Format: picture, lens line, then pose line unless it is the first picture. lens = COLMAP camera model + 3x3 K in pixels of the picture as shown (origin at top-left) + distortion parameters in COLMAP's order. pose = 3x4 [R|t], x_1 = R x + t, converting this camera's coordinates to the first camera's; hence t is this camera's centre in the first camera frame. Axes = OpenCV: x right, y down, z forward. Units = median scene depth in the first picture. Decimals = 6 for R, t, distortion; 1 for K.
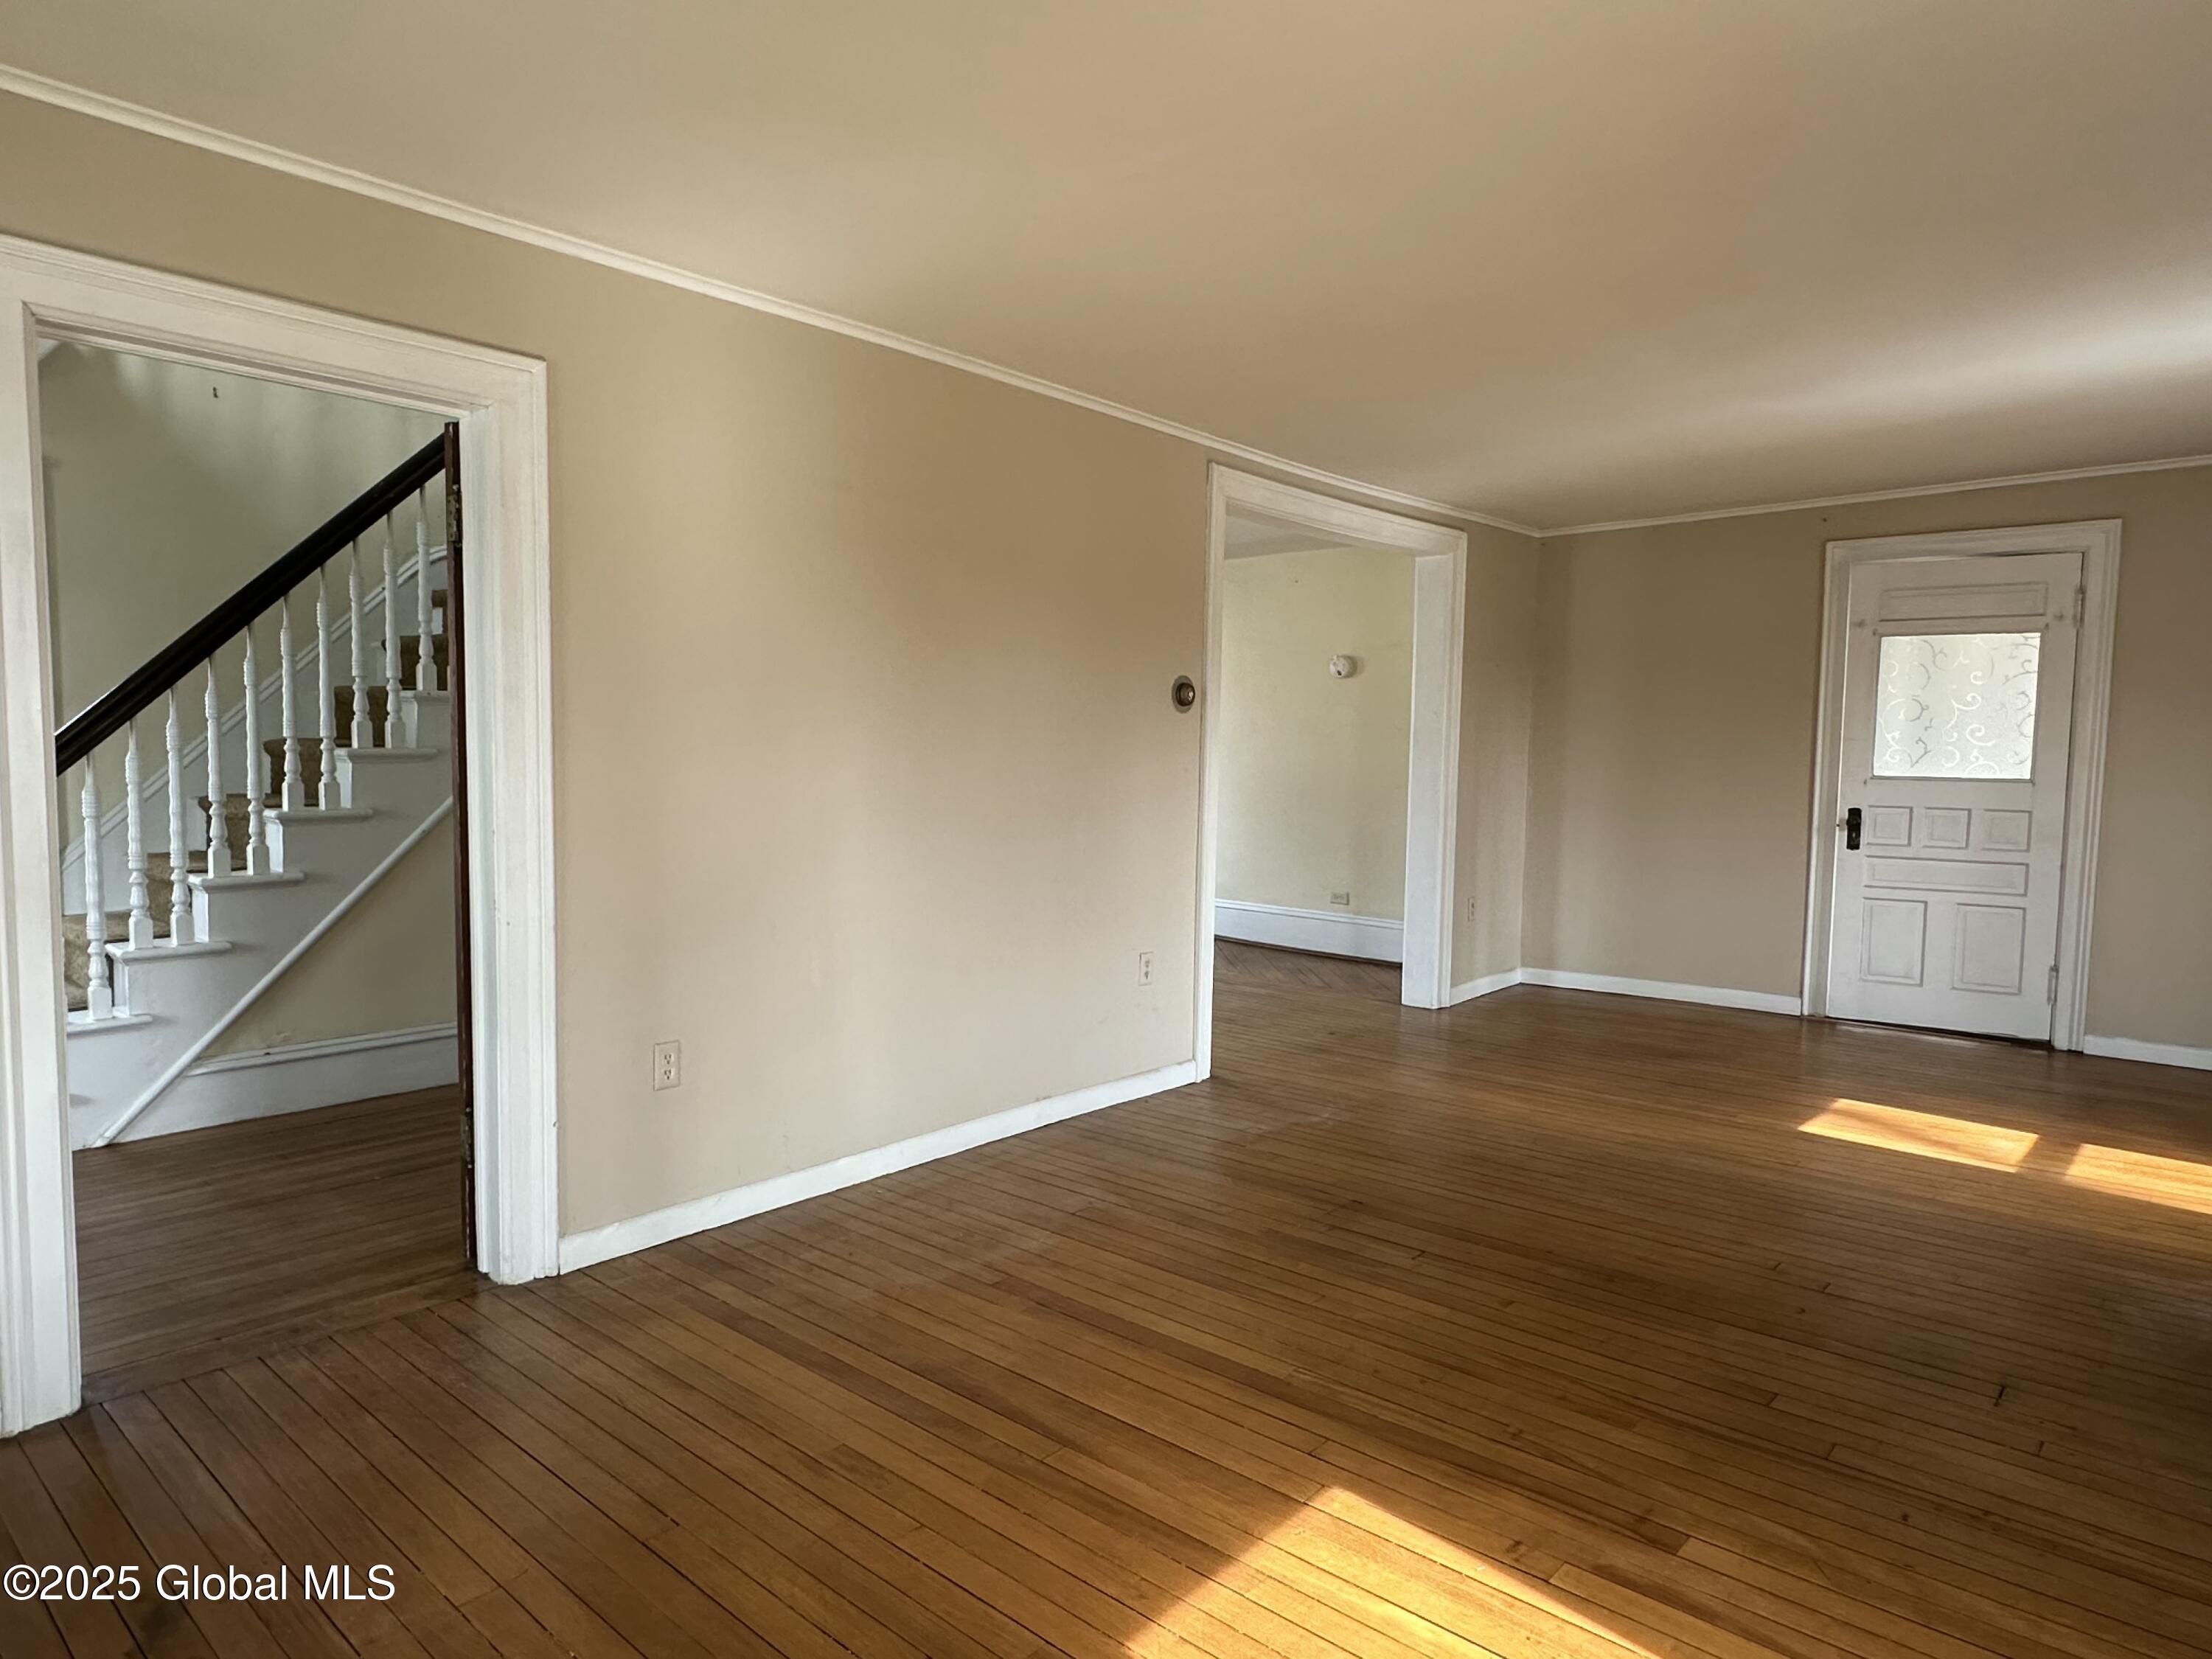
lens RADIAL K [[1292.3, 0, 1106.0], [0, 1292.3, 829.5], [0, 0, 1]] dist [0.003042, 0.001129]
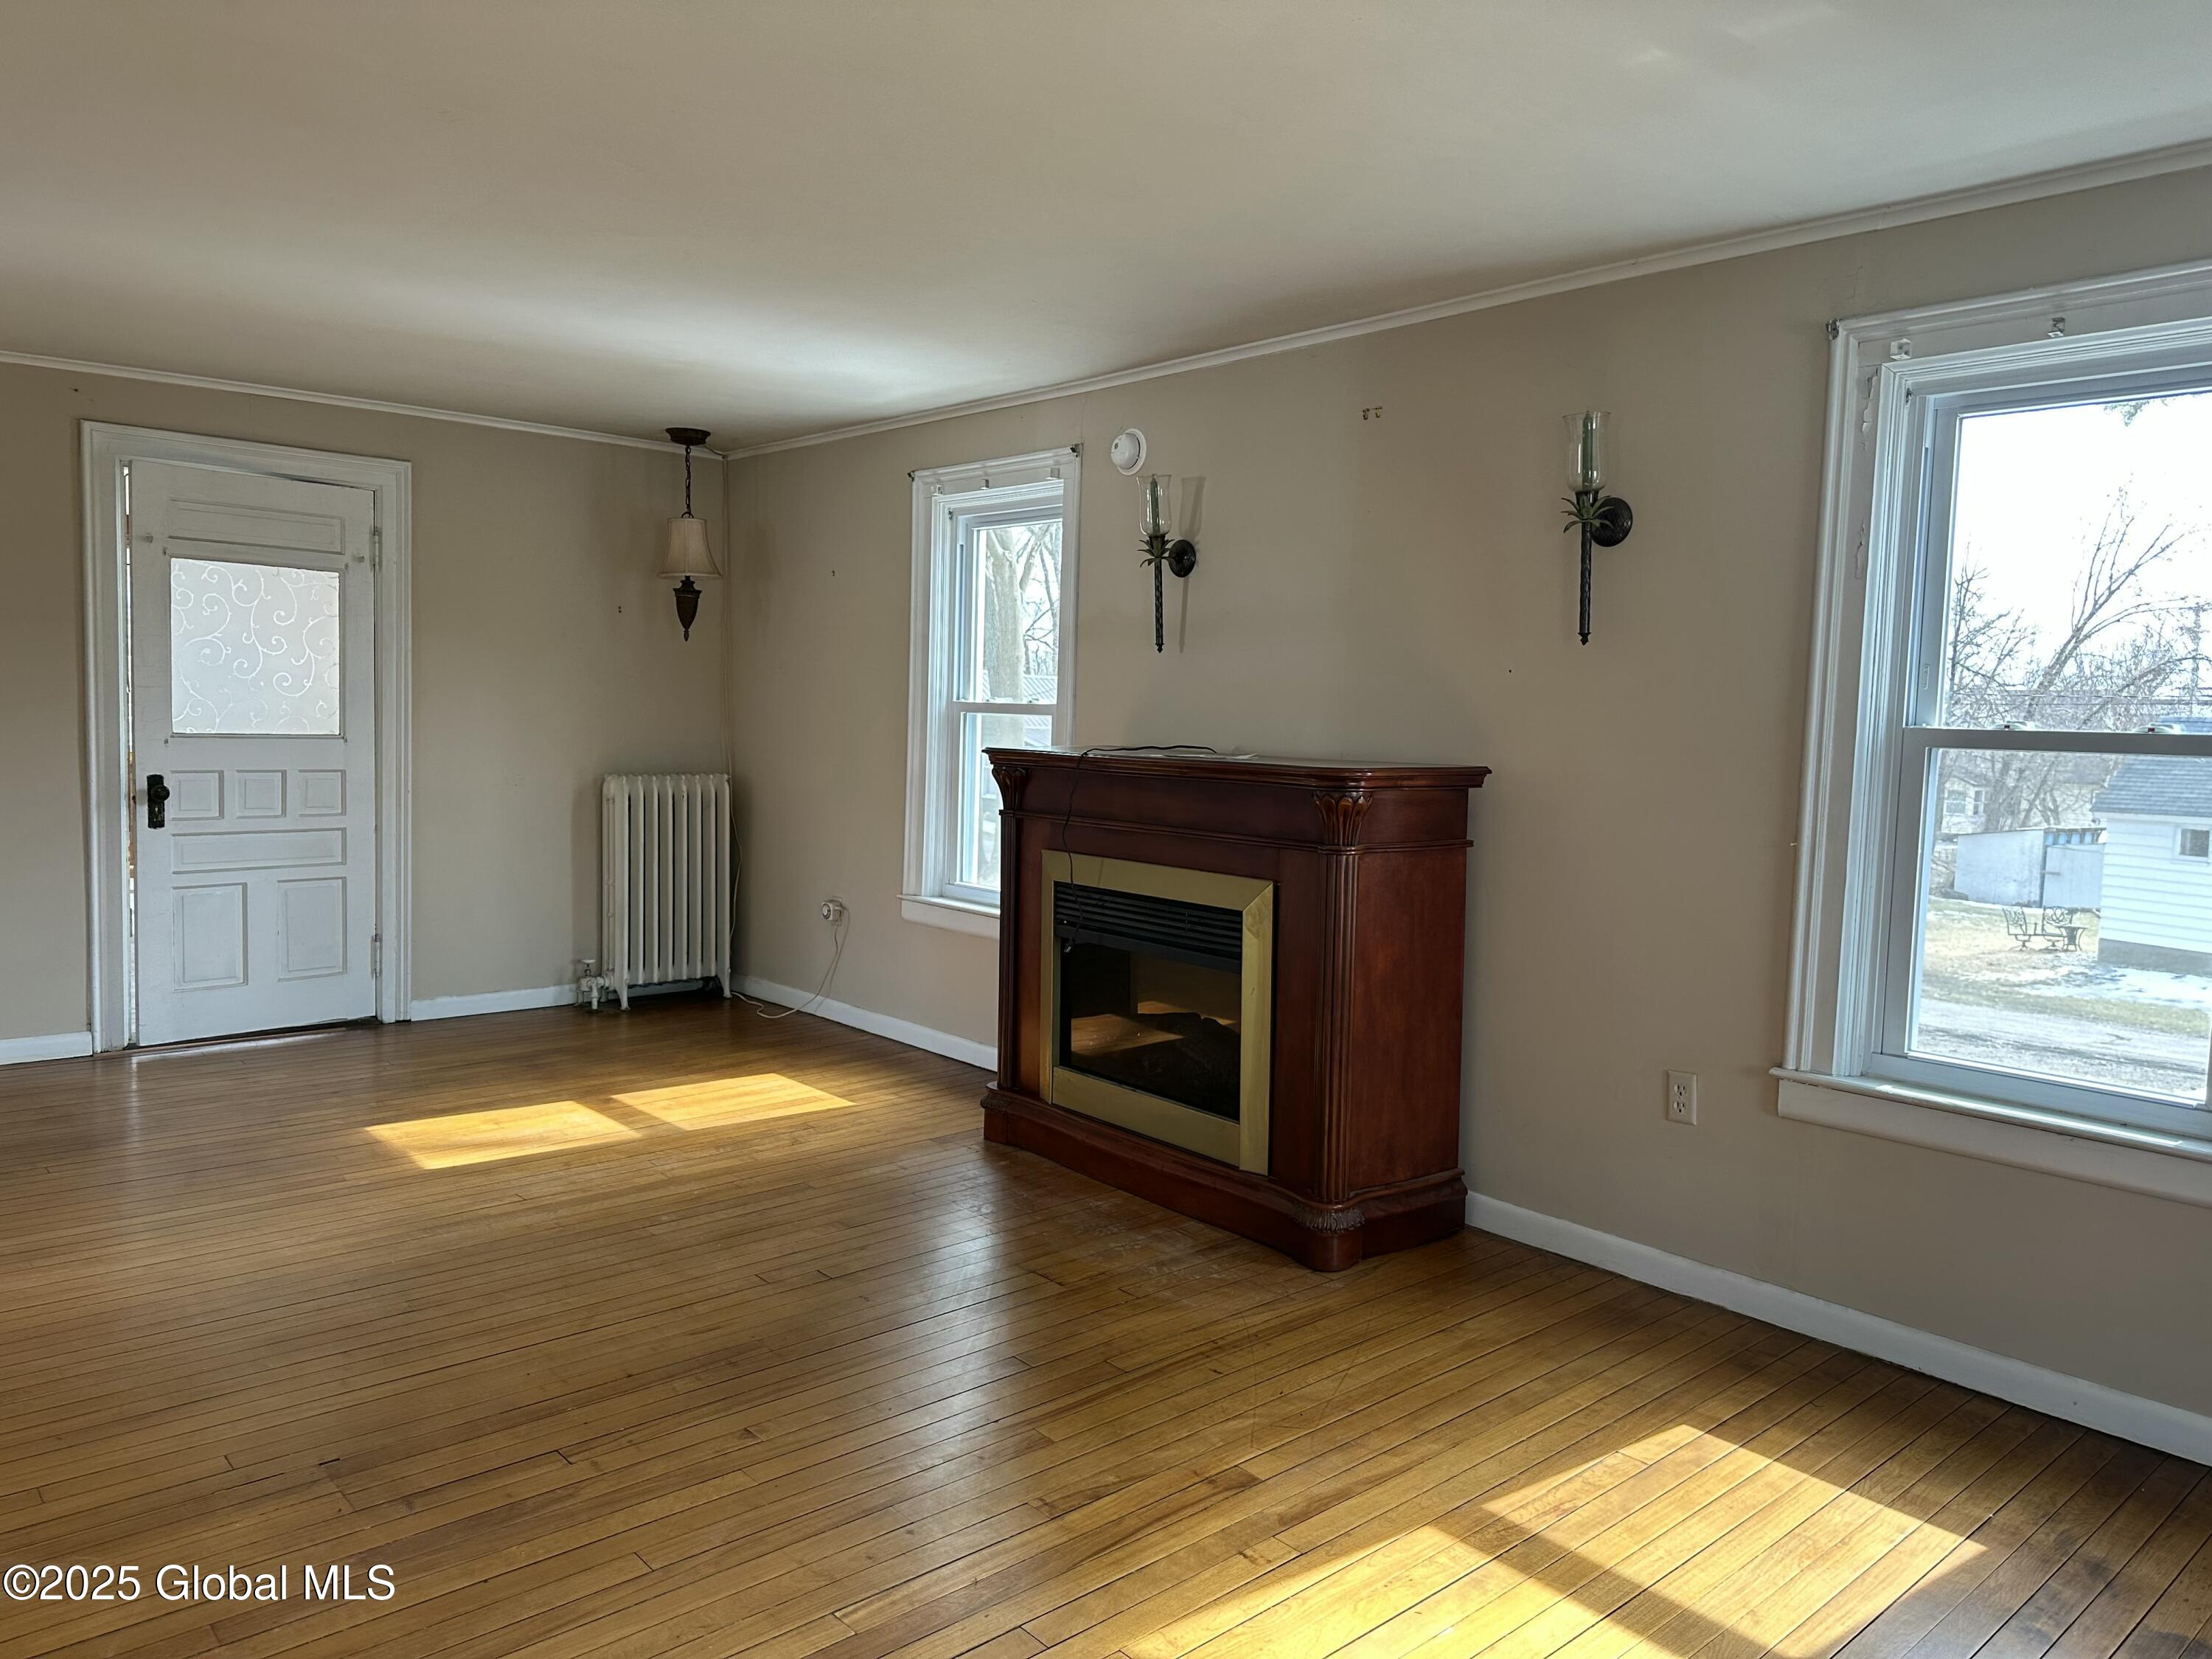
lens RADIAL K [[1548.2, 0, 1106.0], [0, 1548.2, 829.5], [0, 0, 1]] dist [0.004318, 0.000562]
pose [[0.128488, -0.081347, 0.988369, -0.295458], [0.039884, 0.996248, 0.076810, -0.035276], [-0.990909, 0.029551, 0.131251, 0.332270]]
